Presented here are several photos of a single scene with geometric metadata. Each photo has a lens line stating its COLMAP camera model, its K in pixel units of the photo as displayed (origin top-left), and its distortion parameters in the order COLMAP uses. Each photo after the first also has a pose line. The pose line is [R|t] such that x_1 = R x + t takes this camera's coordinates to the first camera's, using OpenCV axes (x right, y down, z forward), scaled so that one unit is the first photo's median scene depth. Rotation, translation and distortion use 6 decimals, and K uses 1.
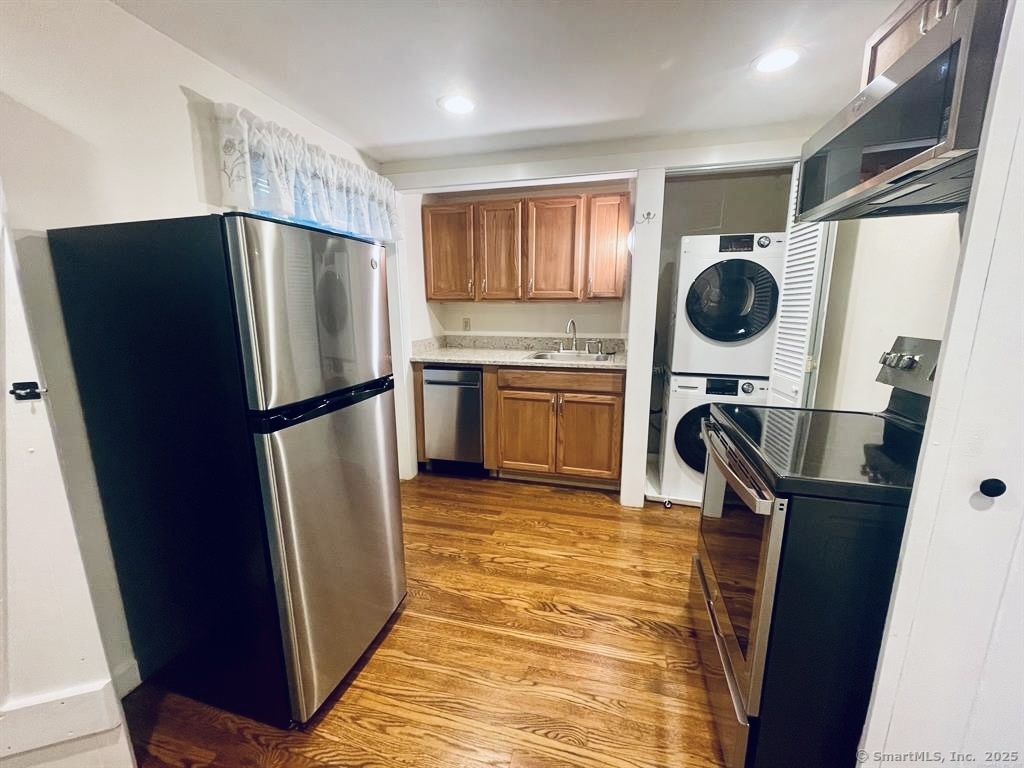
lens RADIAL K [[408.4, 0, 511.5], [0, 408.4, 383.8], [0, 0, 1]] dist [0.001313, -0.001883]
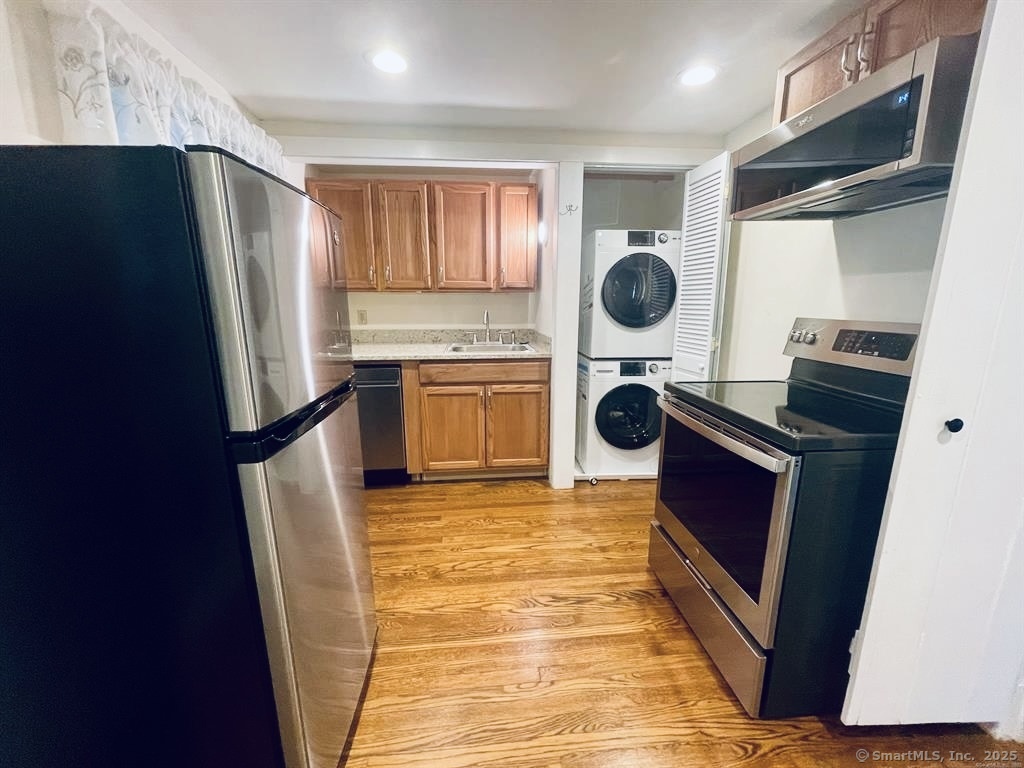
lens RADIAL K [[408.4, 0, 510.4], [0, 408.4, 383.8], [0, 0, 1]] dist [0.001313, -0.001883]
pose [[0.938276, -0.071926, 0.338325, -0.204980], [0.067079, 0.997408, 0.026015, -0.003262], [-0.339320, -0.001715, 0.940669, 0.081910]]
